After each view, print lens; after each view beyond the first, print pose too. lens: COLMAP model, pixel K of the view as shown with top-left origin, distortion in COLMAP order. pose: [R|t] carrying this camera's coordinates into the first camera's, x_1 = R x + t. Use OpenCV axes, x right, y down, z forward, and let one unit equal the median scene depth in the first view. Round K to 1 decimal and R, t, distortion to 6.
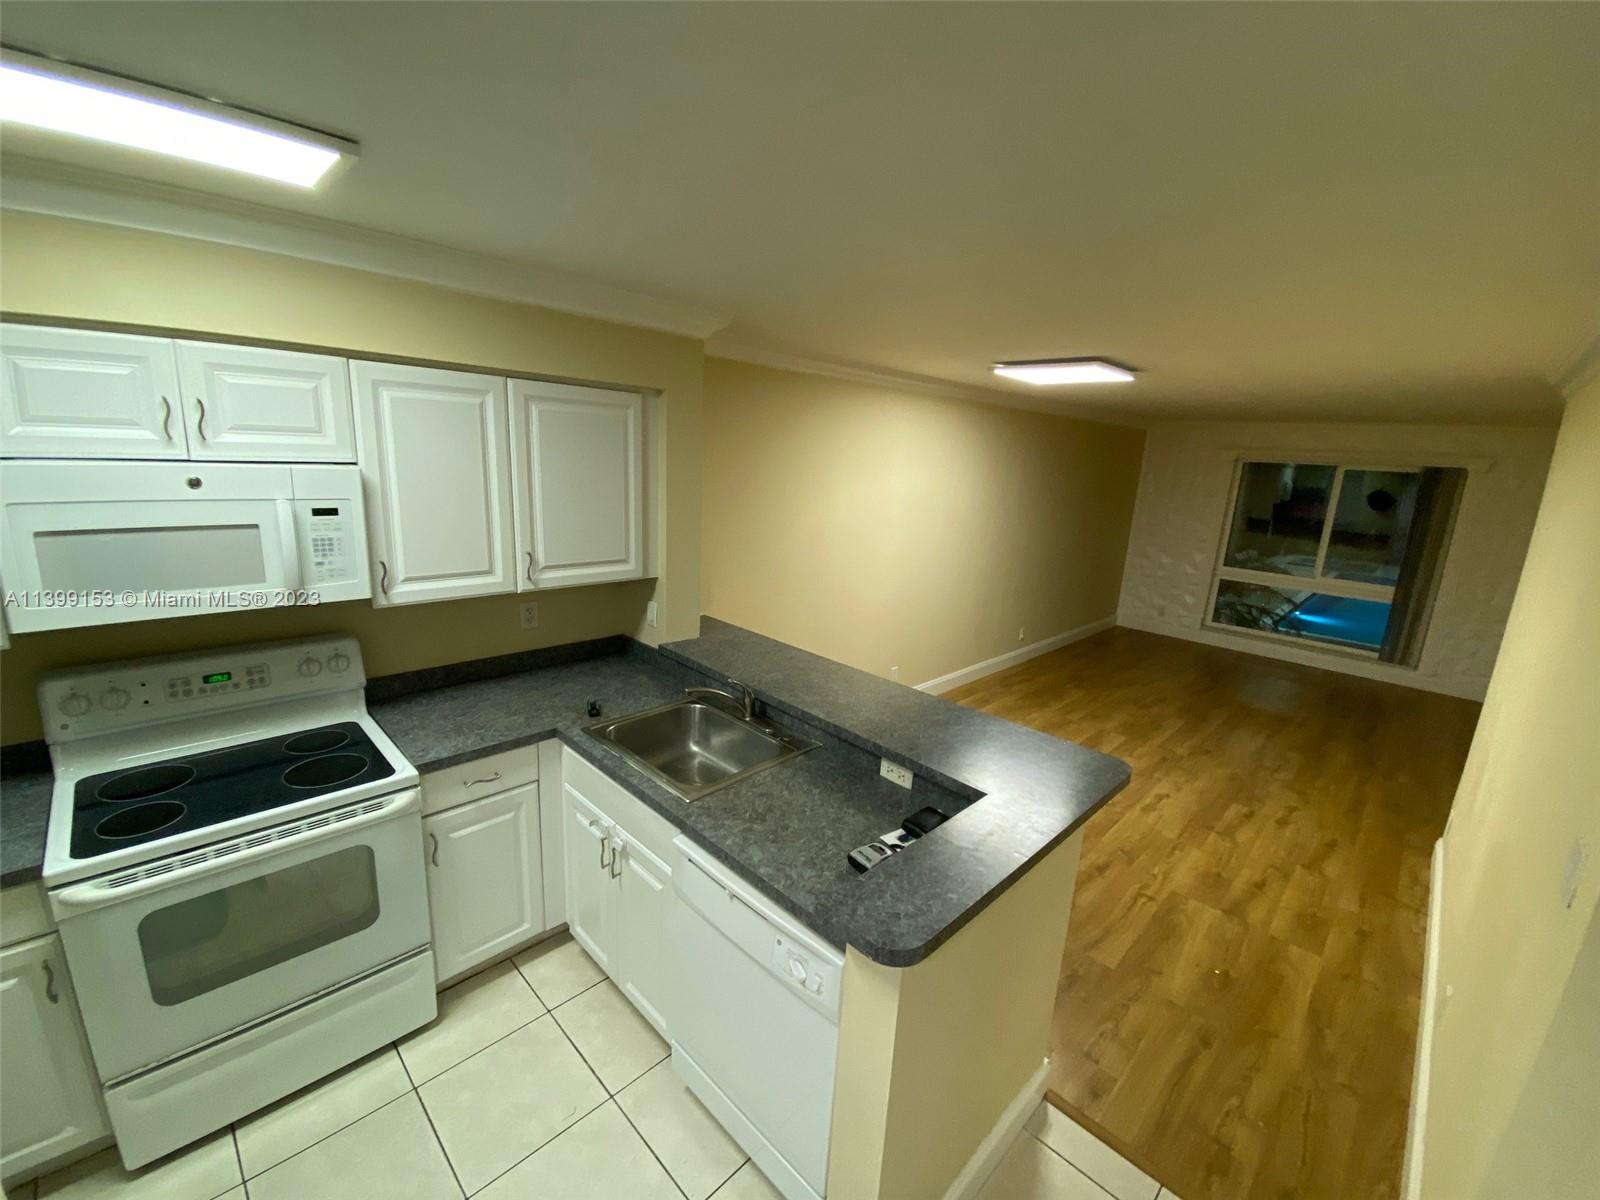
lens RADIAL K [[651.5, 0, 812.1], [0, 651.5, 592.6], [0, 0, 1]] dist [0.023123, -0.017614]
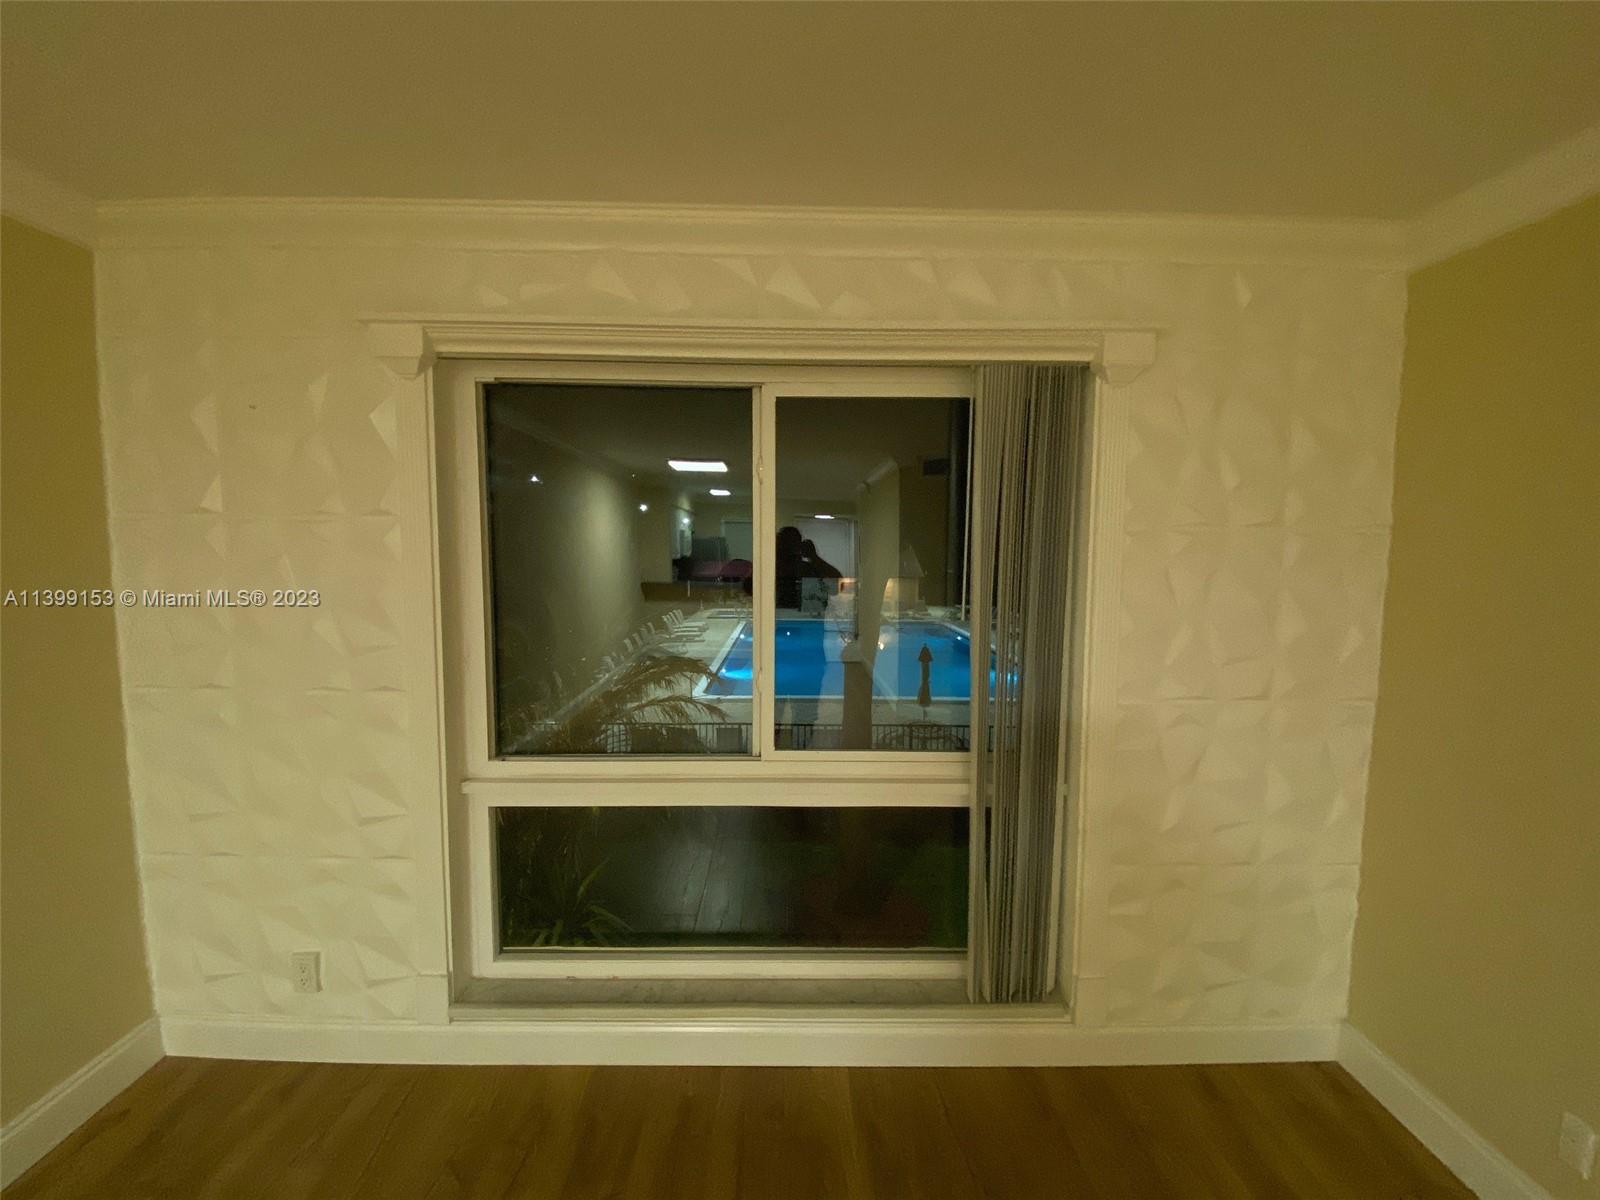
lens RADIAL K [[648.4, 0, 800.0], [0, 648.4, 600.0], [0, 0, 1]] dist [0.021935, -0.021692]
pose [[0.713841, -0.104597, 0.692453, 0.510346], [0.178565, 0.983286, -0.035552, -0.070690], [-0.677160, 0.149026, 0.720587, 0.667457]]
